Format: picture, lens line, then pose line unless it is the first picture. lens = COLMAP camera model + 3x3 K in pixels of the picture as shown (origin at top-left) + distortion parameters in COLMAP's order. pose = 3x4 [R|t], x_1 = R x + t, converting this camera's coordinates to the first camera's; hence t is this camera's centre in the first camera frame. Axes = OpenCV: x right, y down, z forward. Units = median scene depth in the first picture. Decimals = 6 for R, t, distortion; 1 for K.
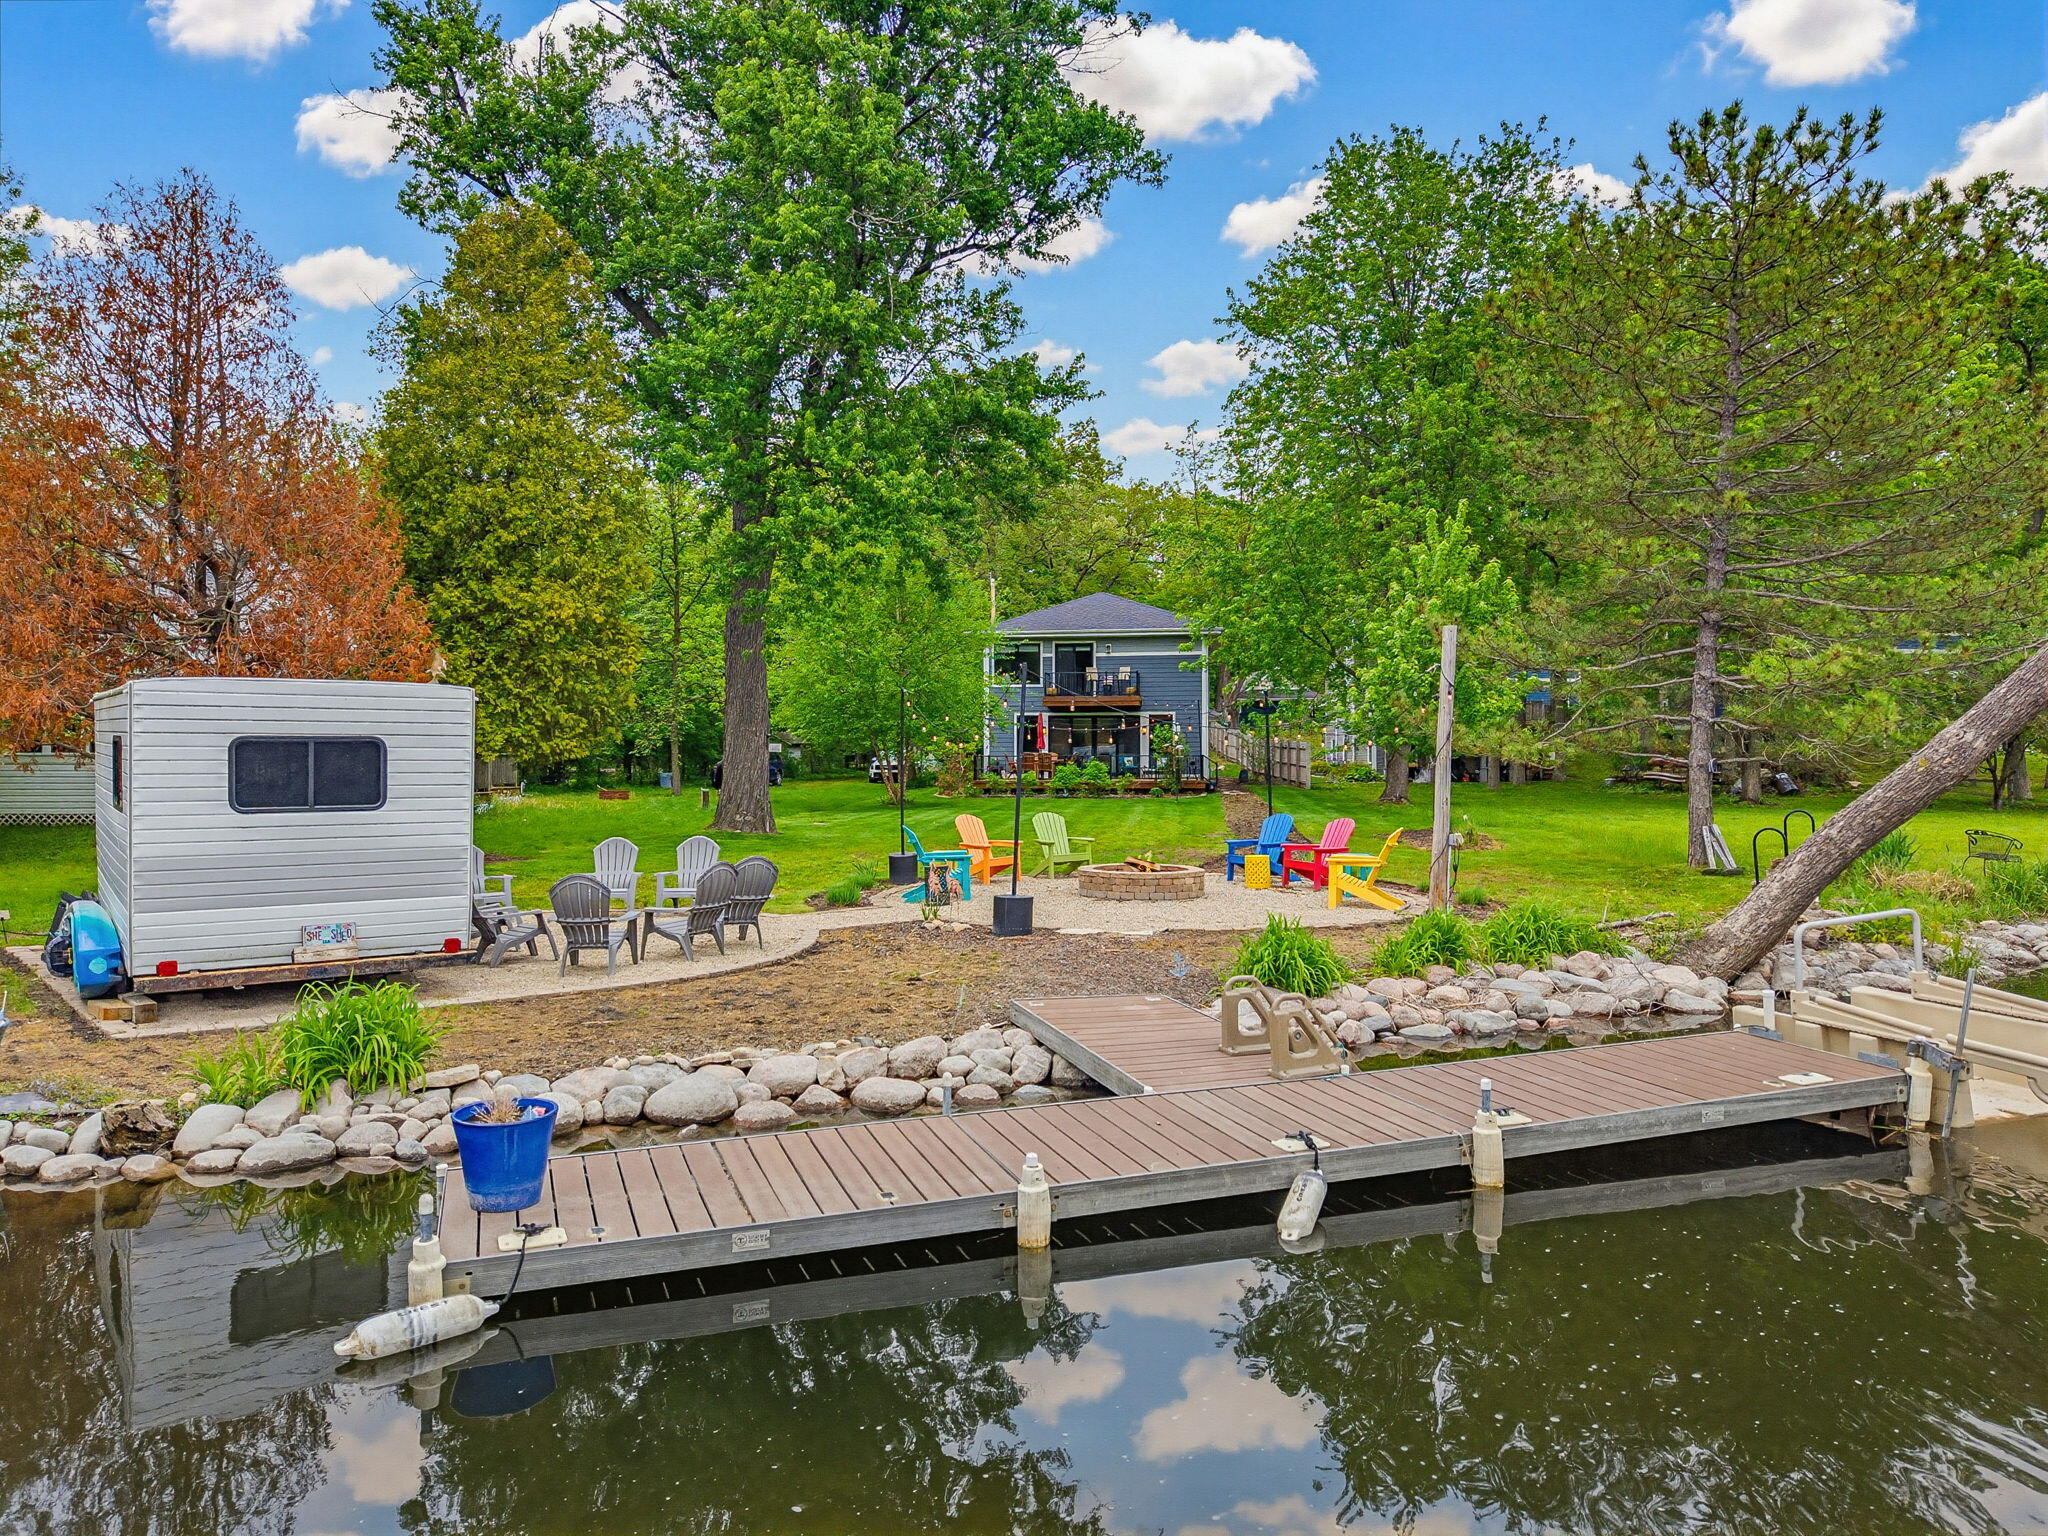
lens RADIAL K [[1370.7, 0, 1024.0], [0, 1370.7, 768.0], [0, 0, 1]] dist [0.027261, -0.006831]
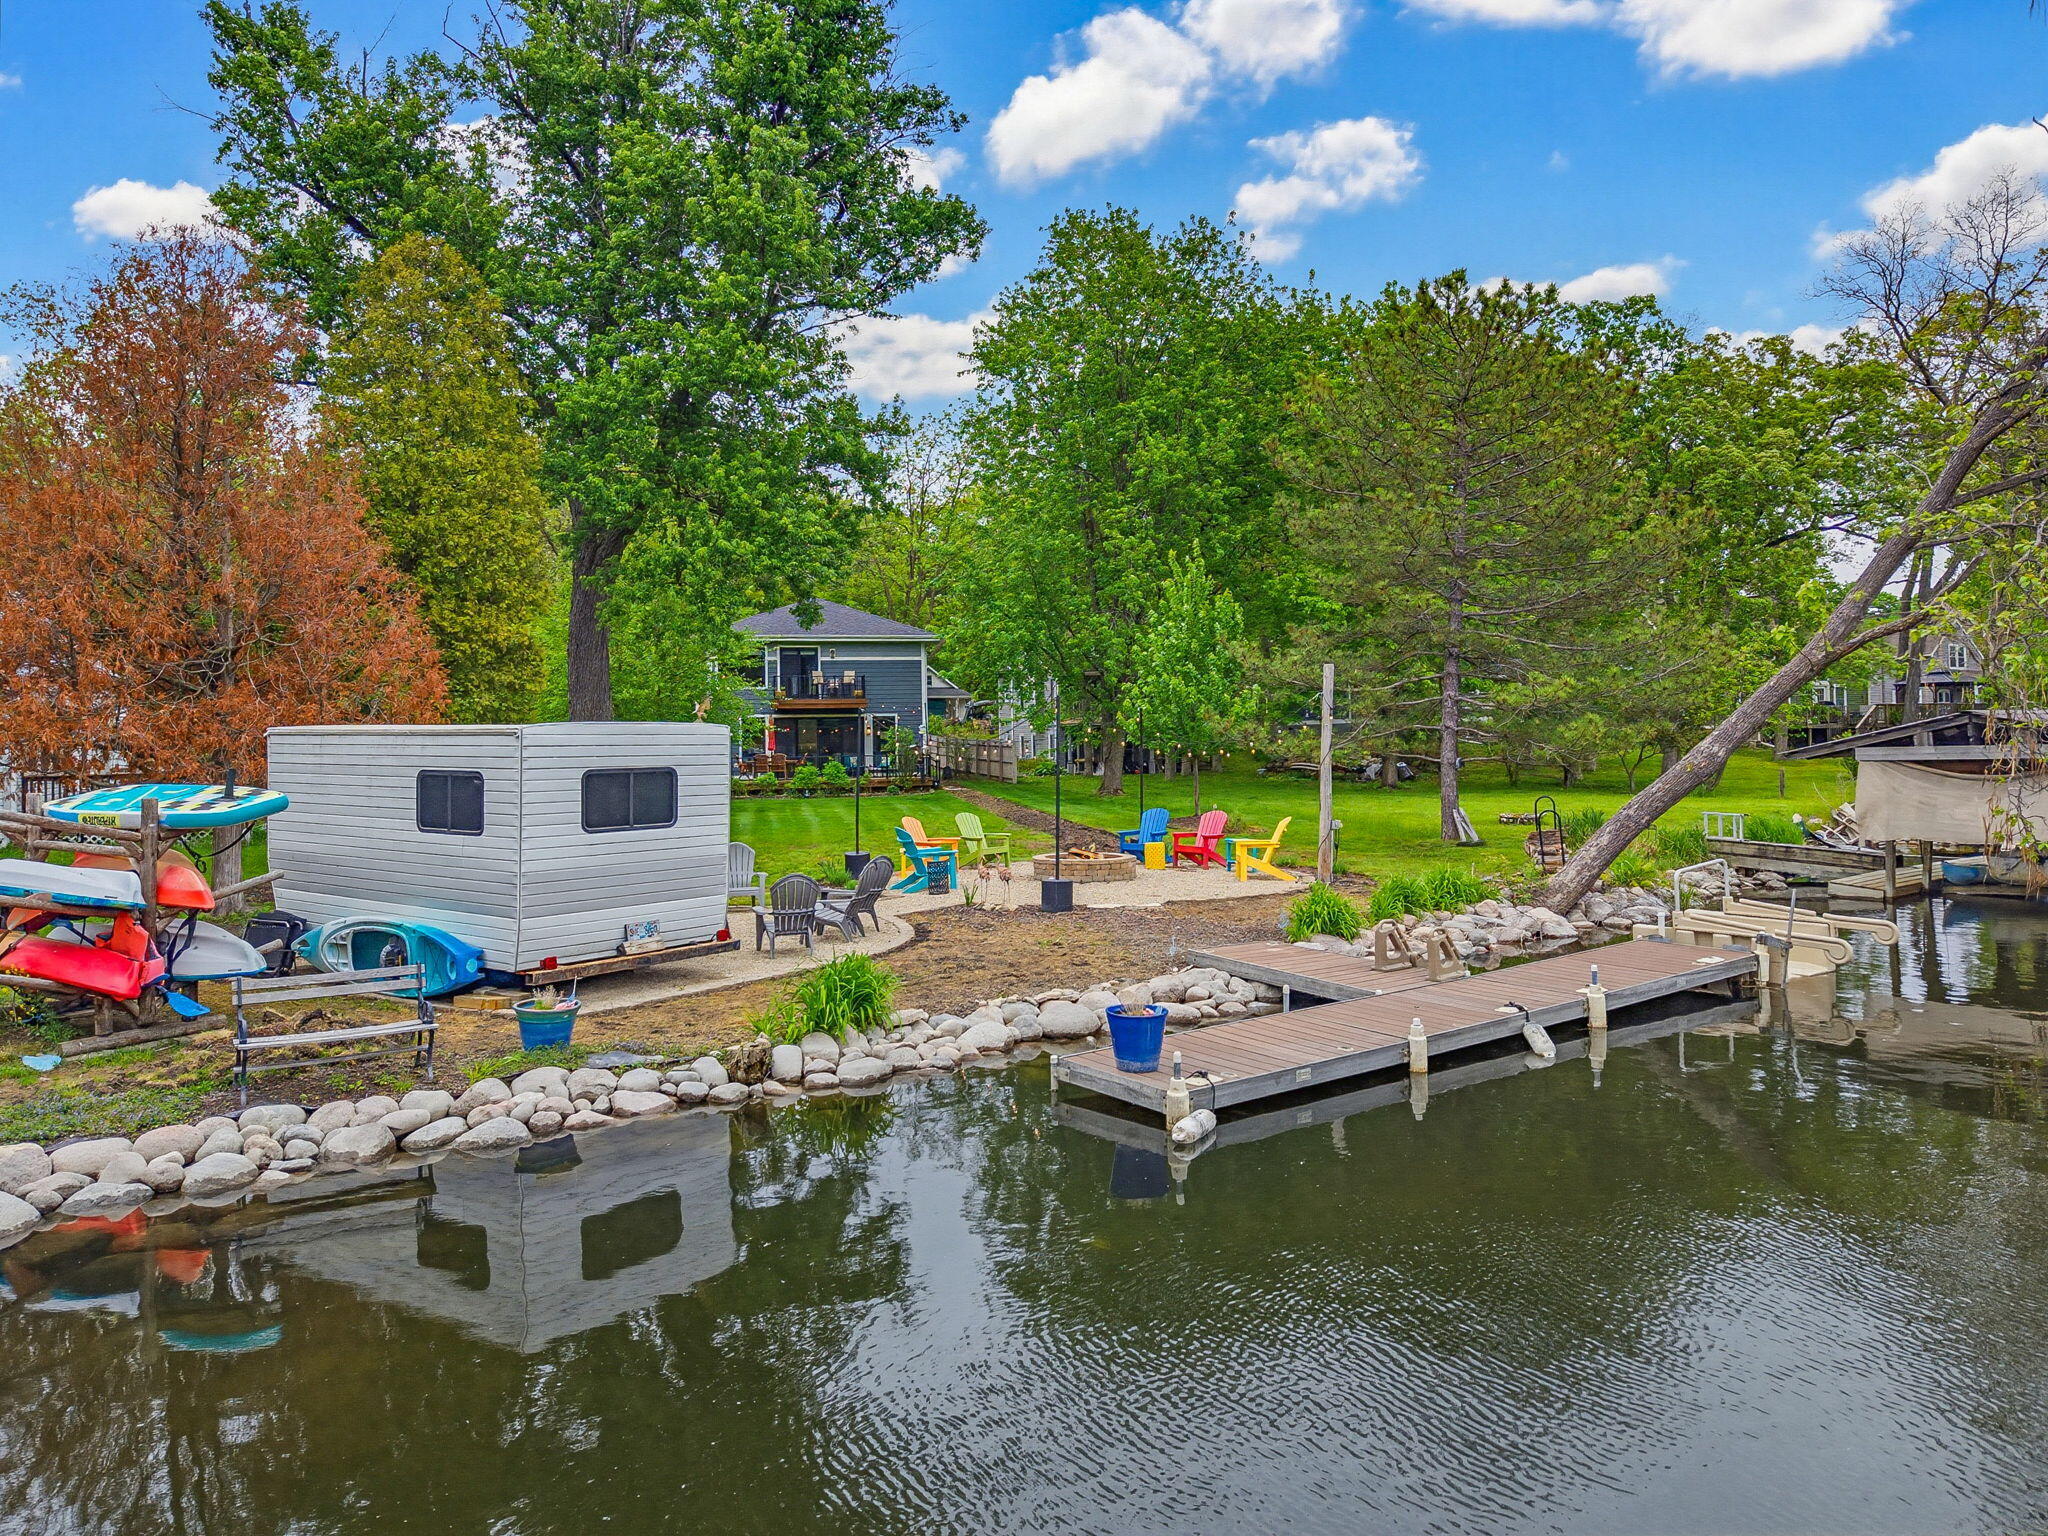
lens RADIAL K [[1413.5, 0, 1024.3], [0, 1413.5, 711.1], [0, 0, 1]] dist [0.026116, -0.001643]
pose [[0.952733, -0.006233, 0.303744, -0.445658], [0.016687, 0.999354, -0.031836, -0.022004], [-0.303350, 0.035400, 0.952221, -0.239790]]
